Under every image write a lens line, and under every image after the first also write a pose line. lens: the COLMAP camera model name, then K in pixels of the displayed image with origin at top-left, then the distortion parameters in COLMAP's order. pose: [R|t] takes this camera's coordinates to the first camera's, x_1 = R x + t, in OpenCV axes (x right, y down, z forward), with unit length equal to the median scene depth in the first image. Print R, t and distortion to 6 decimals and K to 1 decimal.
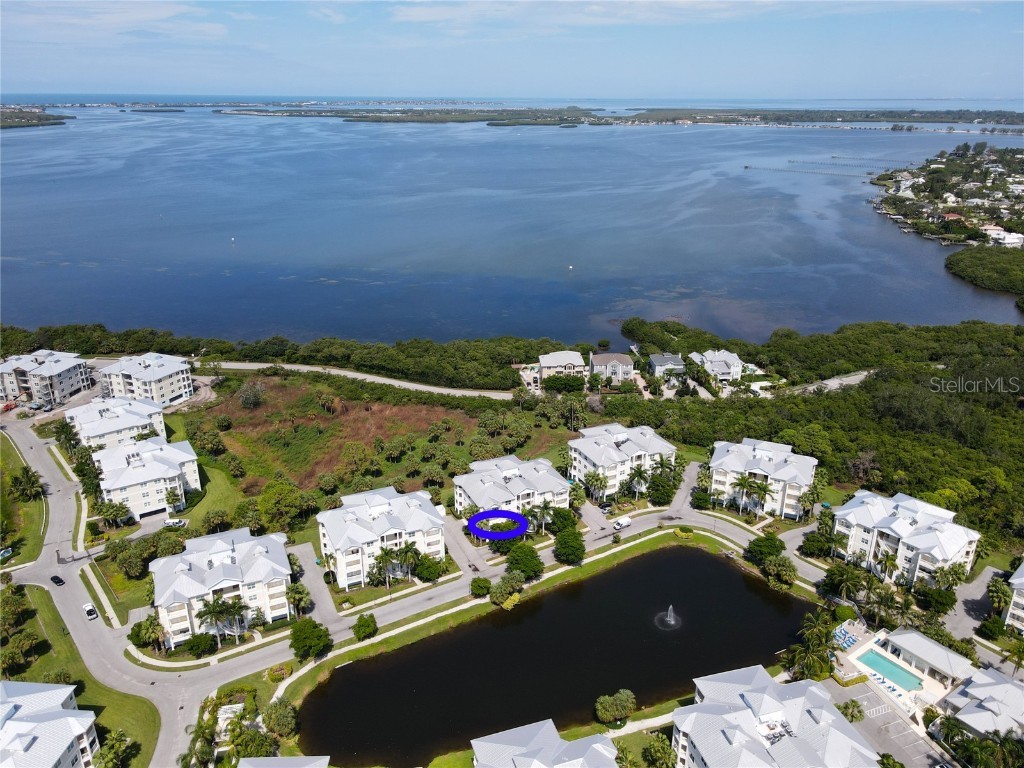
lens RADIAL K [[743.8, 0, 509.8], [0, 743.8, 379.7], [0, 0, 1]] dist [0.013656, 0.007027]
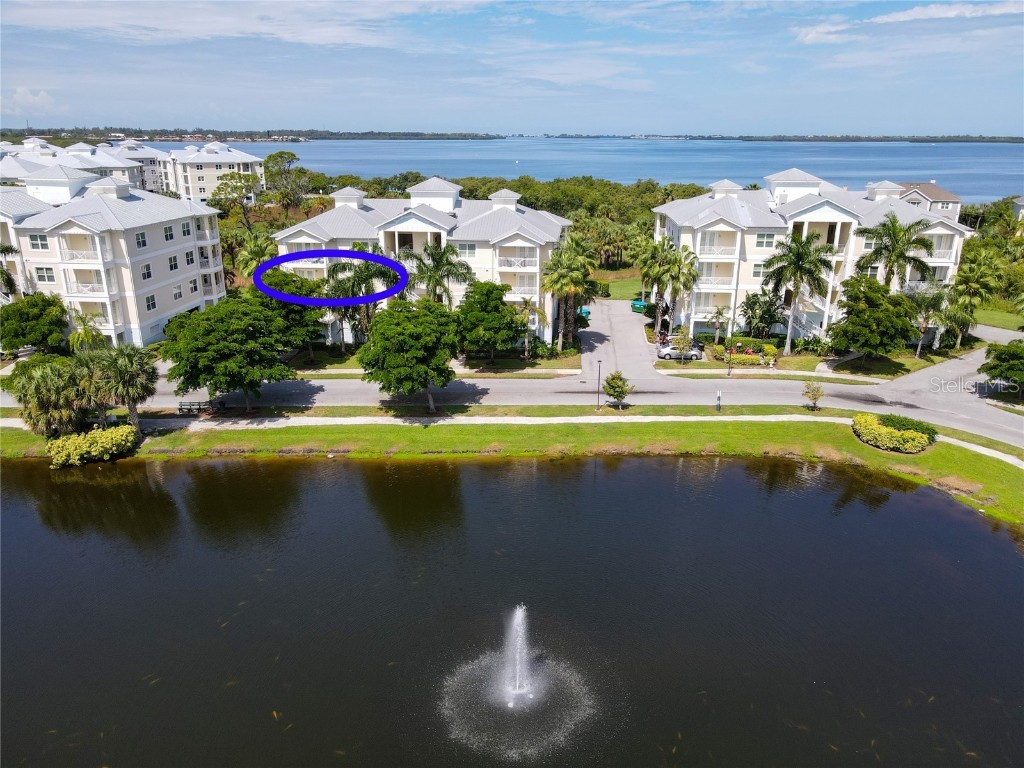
lens RADIAL K [[743.8, 0, 509.8], [0, 743.8, 379.7], [0, 0, 1]] dist [0.013656, 0.007027]
pose [[0.871562, 0.157107, -0.464431, 0.219616], [-0.176634, 0.984276, 0.001484, 0.196265], [0.457361, 0.080741, 0.885608, 0.654916]]
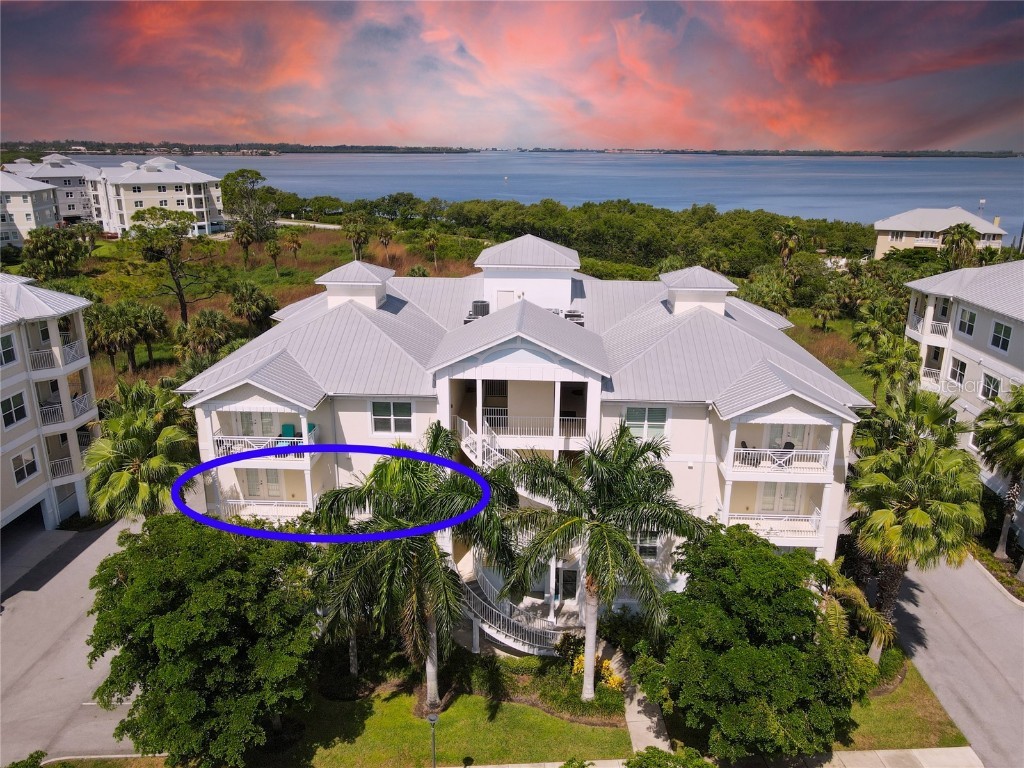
lens RADIAL K [[747.5, 0, 508.1], [0, 747.5, 383.7], [0, 0, 1]] dist [0.013583, 0.005799]
pose [[0.887084, 0.143338, -0.438789, 0.078605], [-0.167691, 0.985693, -0.017022, 0.143459], [0.430071, 0.088681, 0.898429, 0.796020]]
